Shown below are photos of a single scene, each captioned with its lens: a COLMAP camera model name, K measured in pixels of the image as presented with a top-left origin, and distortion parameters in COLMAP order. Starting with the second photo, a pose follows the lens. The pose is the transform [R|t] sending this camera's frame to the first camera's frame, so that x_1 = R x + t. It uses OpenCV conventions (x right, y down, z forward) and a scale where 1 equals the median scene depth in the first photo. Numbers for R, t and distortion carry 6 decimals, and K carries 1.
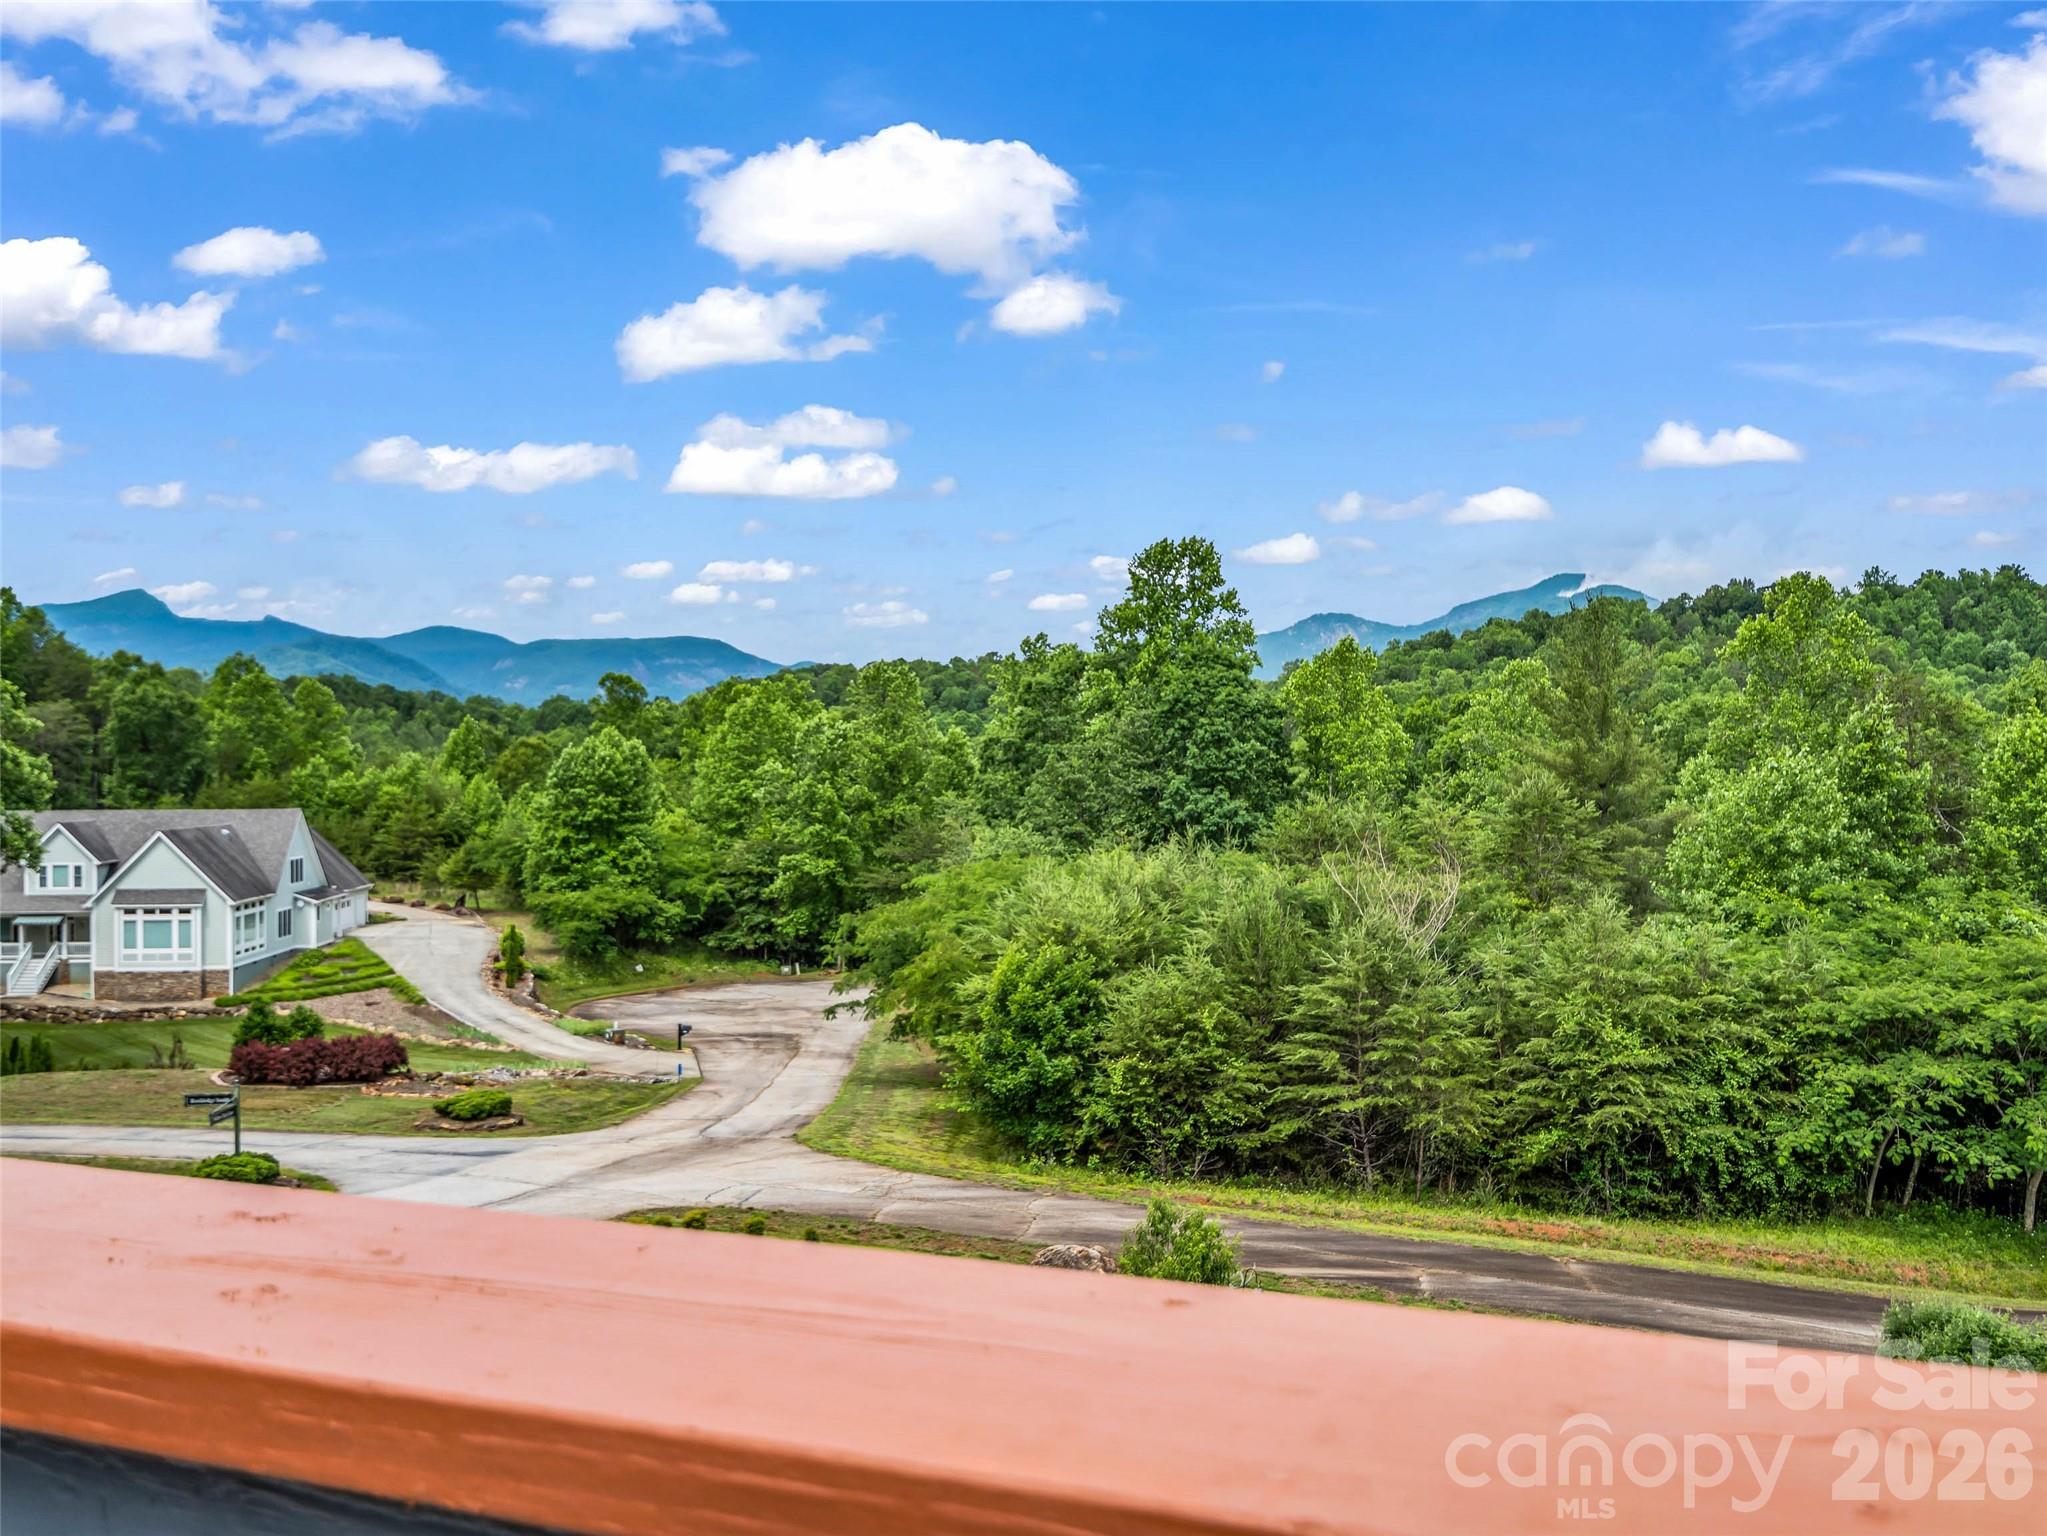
lens RADIAL K [[1857.1, 0, 1023.5], [0, 1857.1, 768.0], [0, 0, 1]] dist [0.037985, -0.068279]
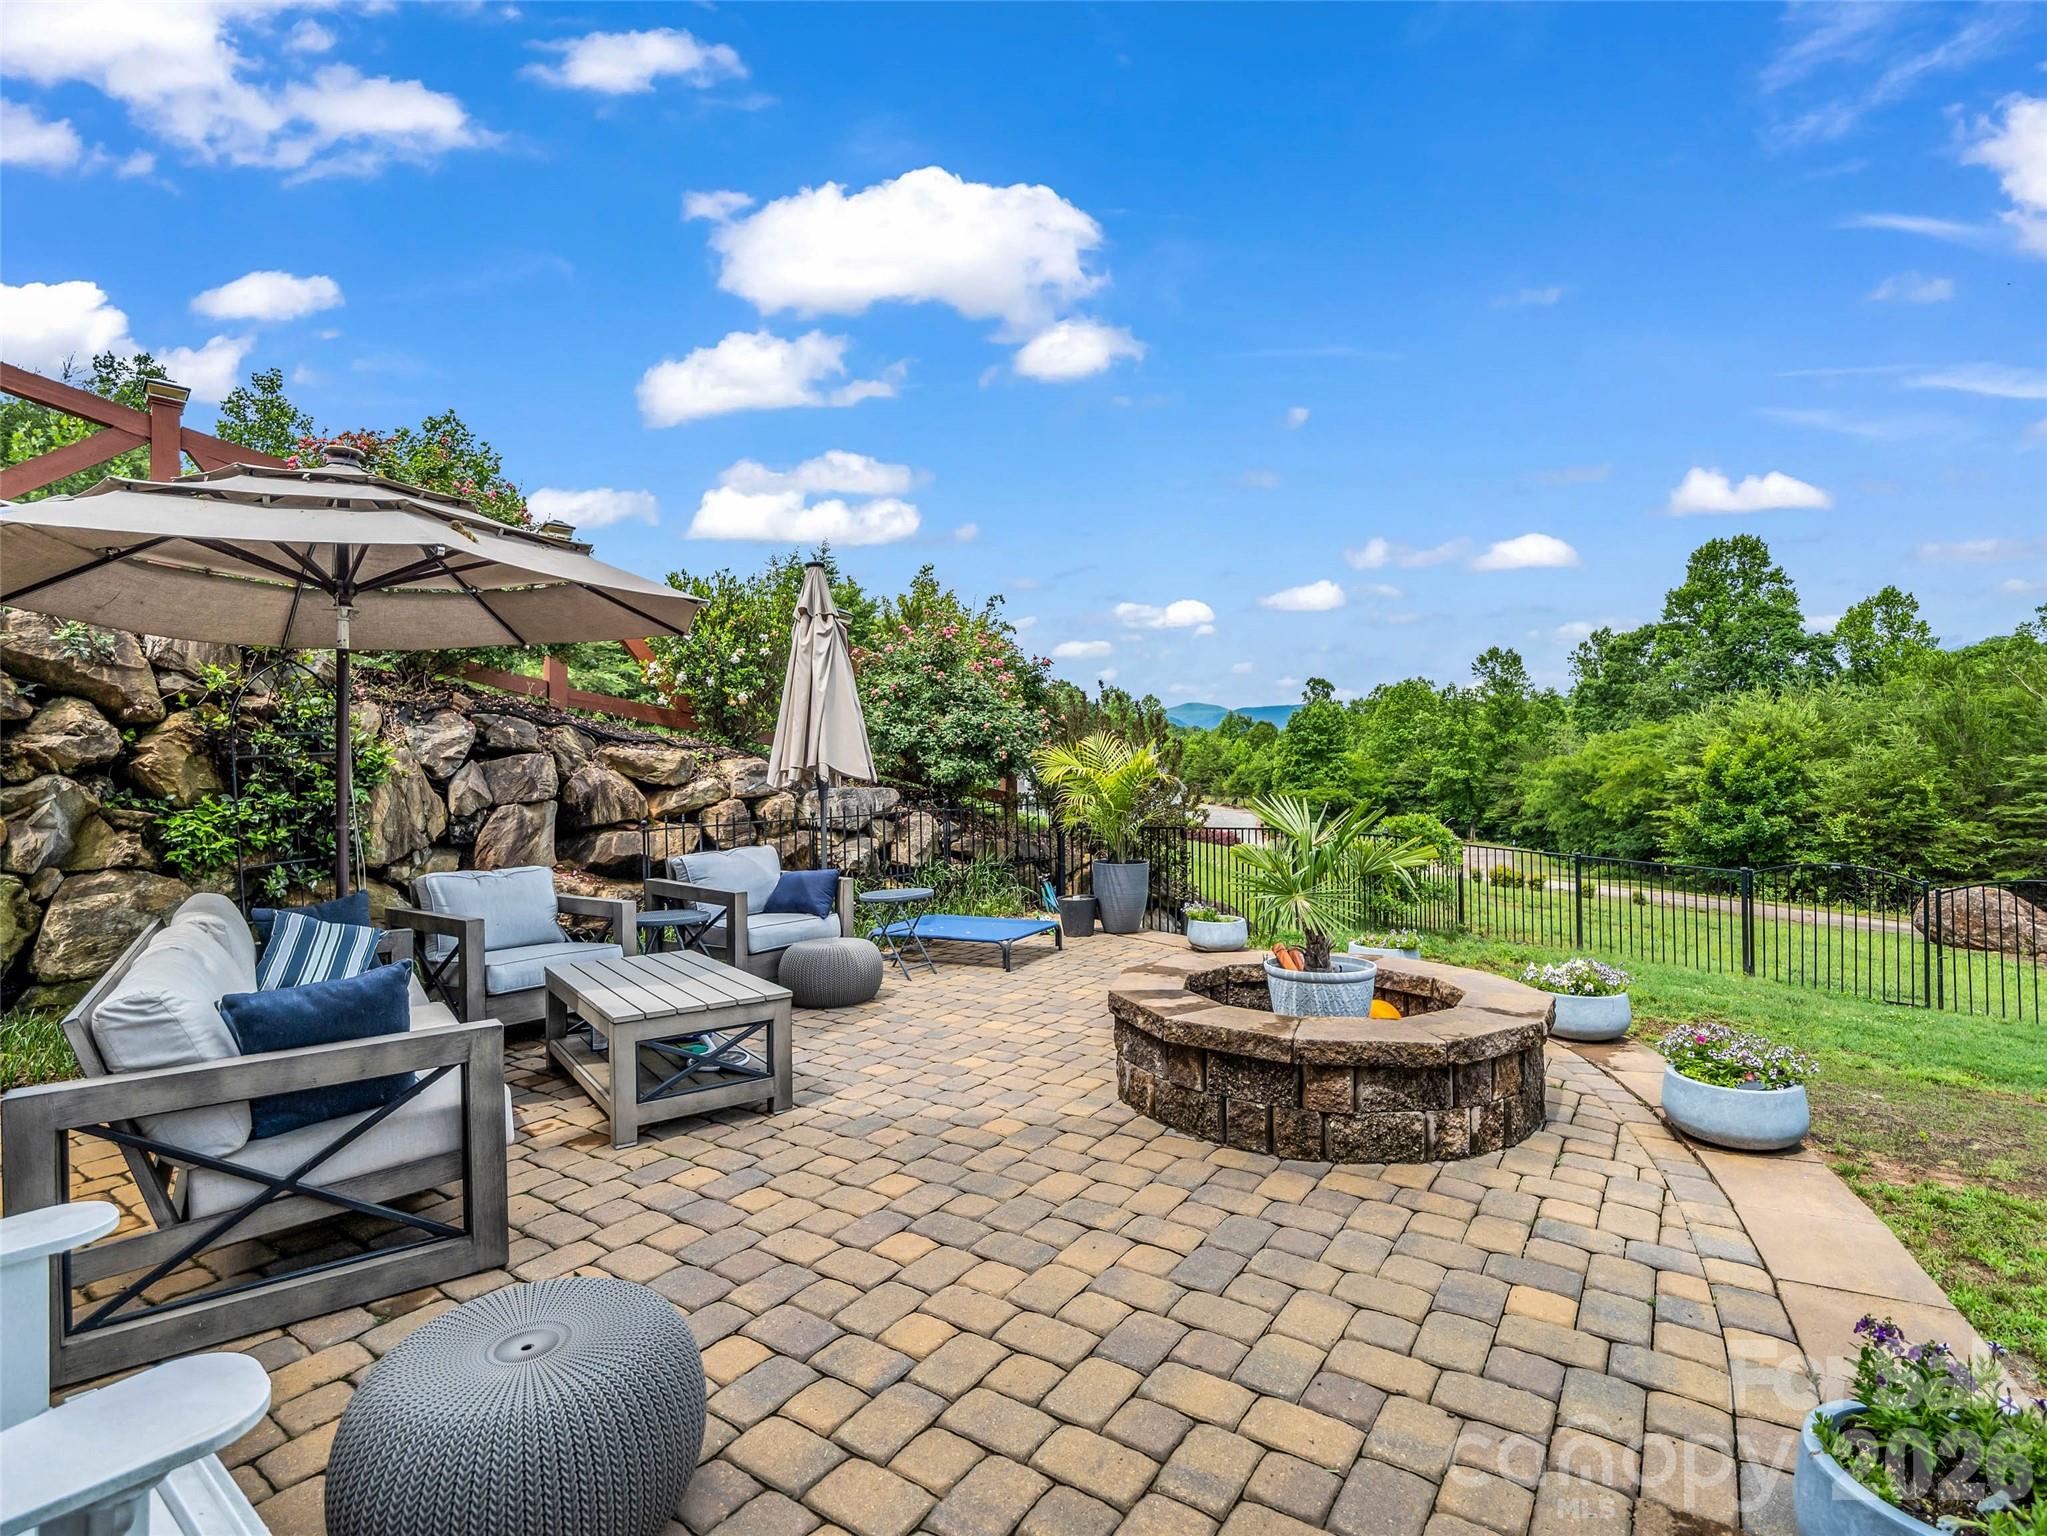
lens RADIAL K [[1005.5, 0, 1030.2], [0, 1005.5, 757.3], [0, 0, 1]] dist [-0.014469, -0.000465]
pose [[0.891450, -0.014520, -0.452886, -0.056139], [0.011250, 0.999888, -0.009913, 0.051354], [0.452980, 0.003742, 0.891513, 0.068309]]
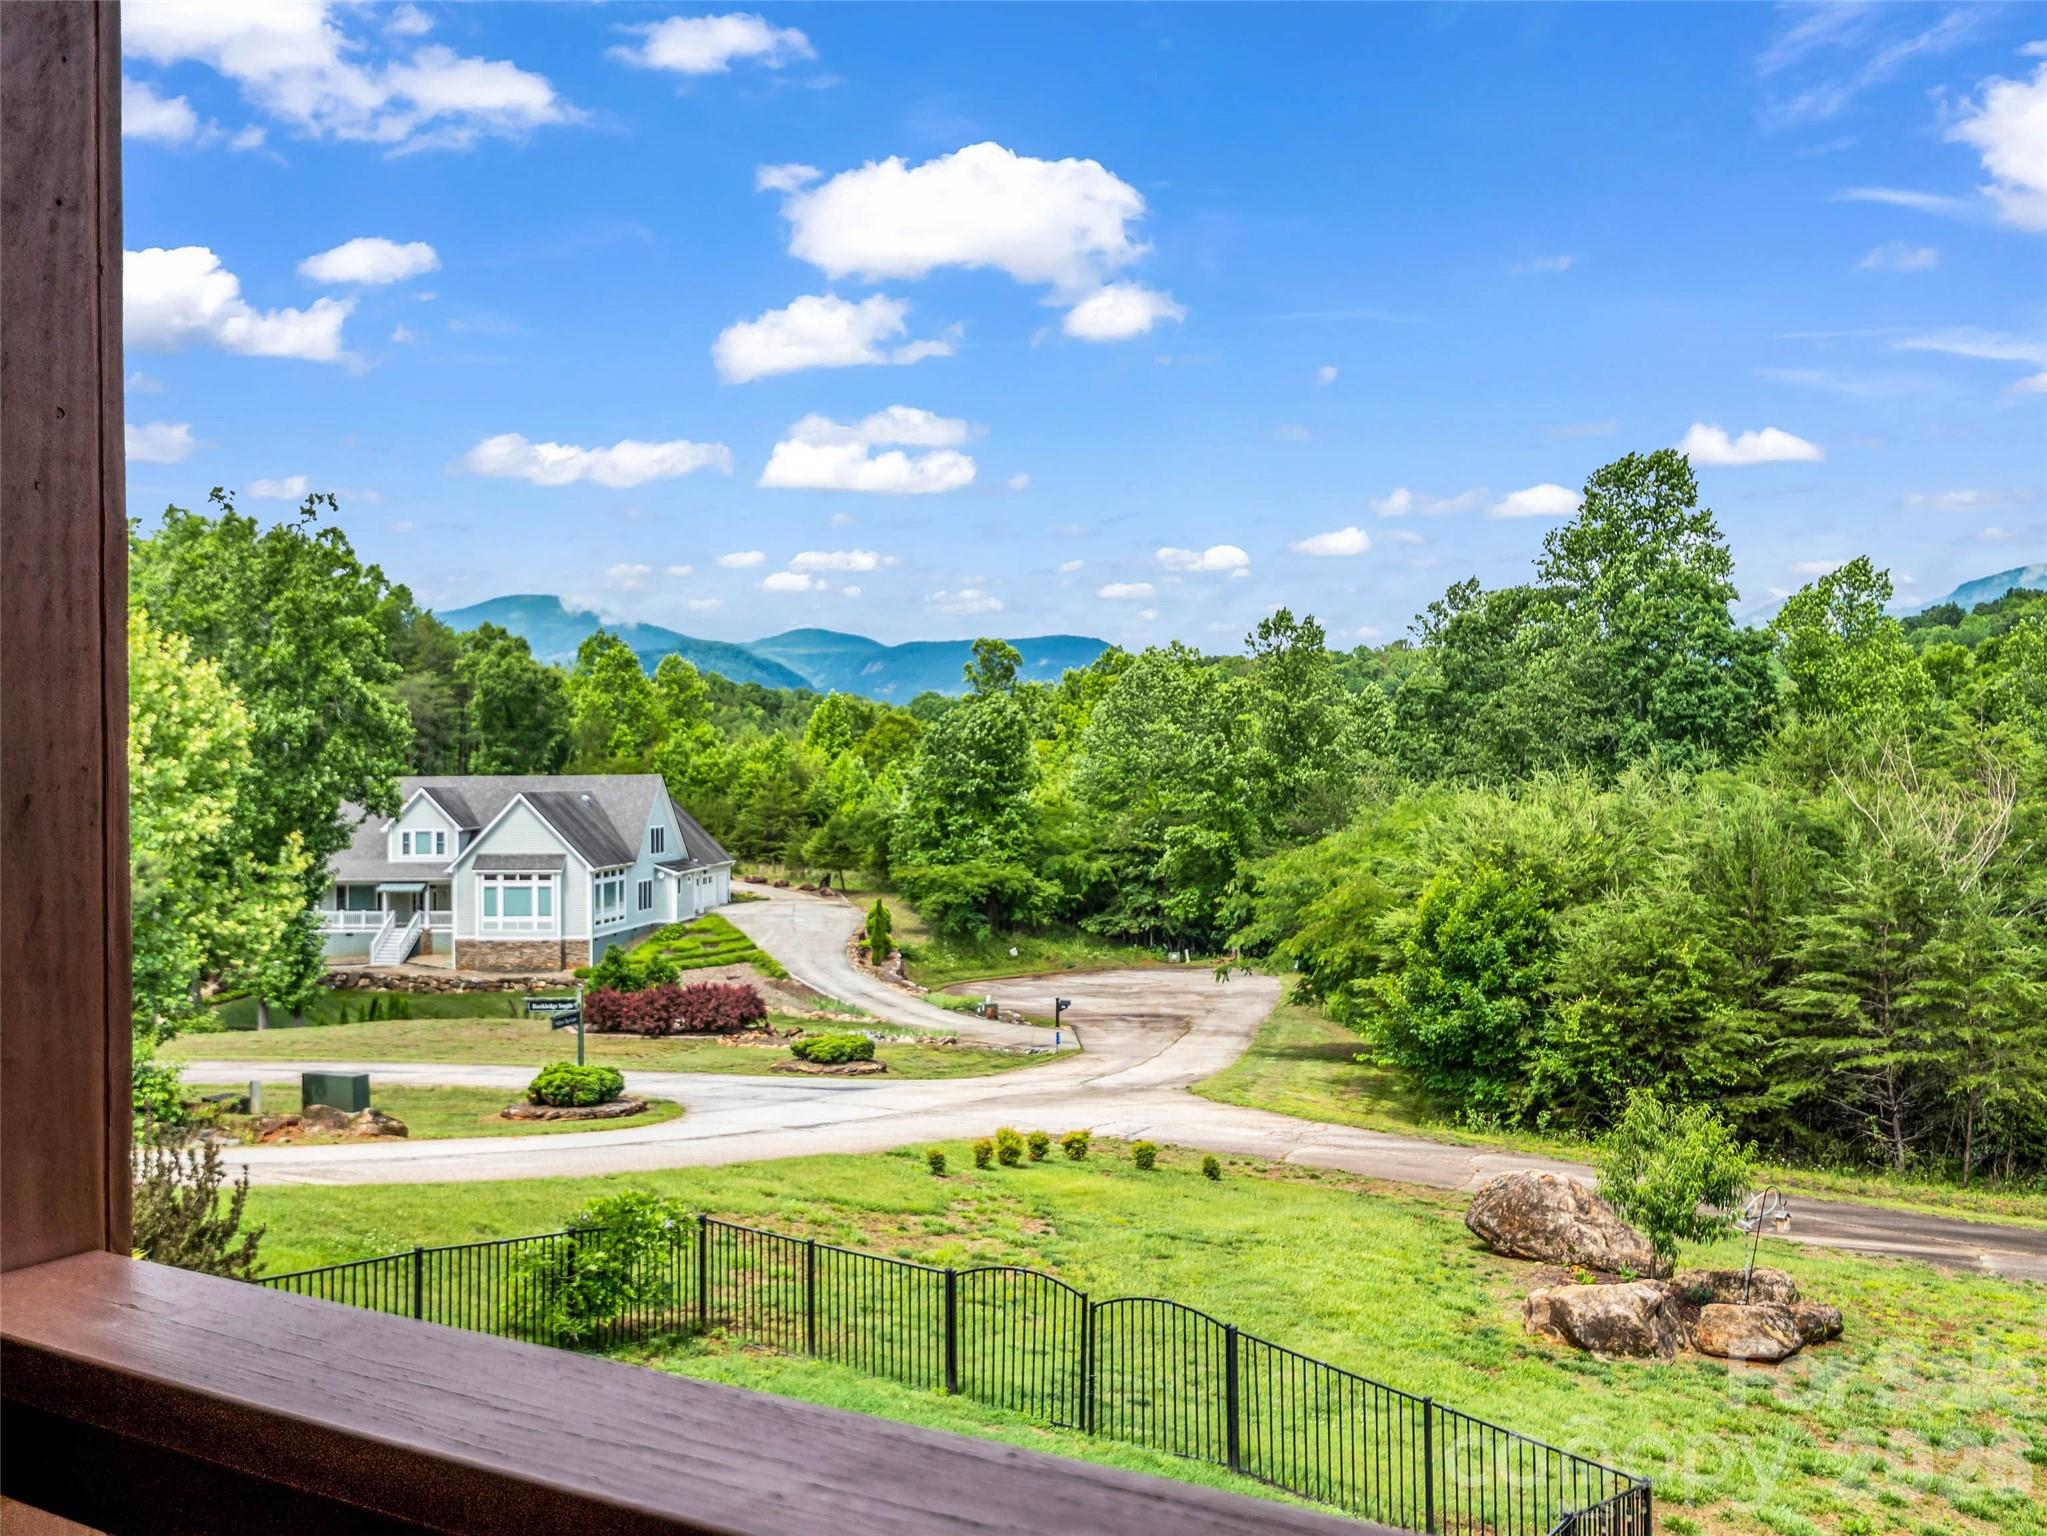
lens RADIAL K [[2063.1, 0, 1020.5], [0, 2063.1, 743.7], [0, 0, 1]] dist [0.094389, -0.180508]
pose [[0.979908, -0.005757, -0.199365, -0.002658], [0.003370, 0.999919, -0.012311, 0.022759], [0.199419, 0.011392, 0.979848, 0.016798]]
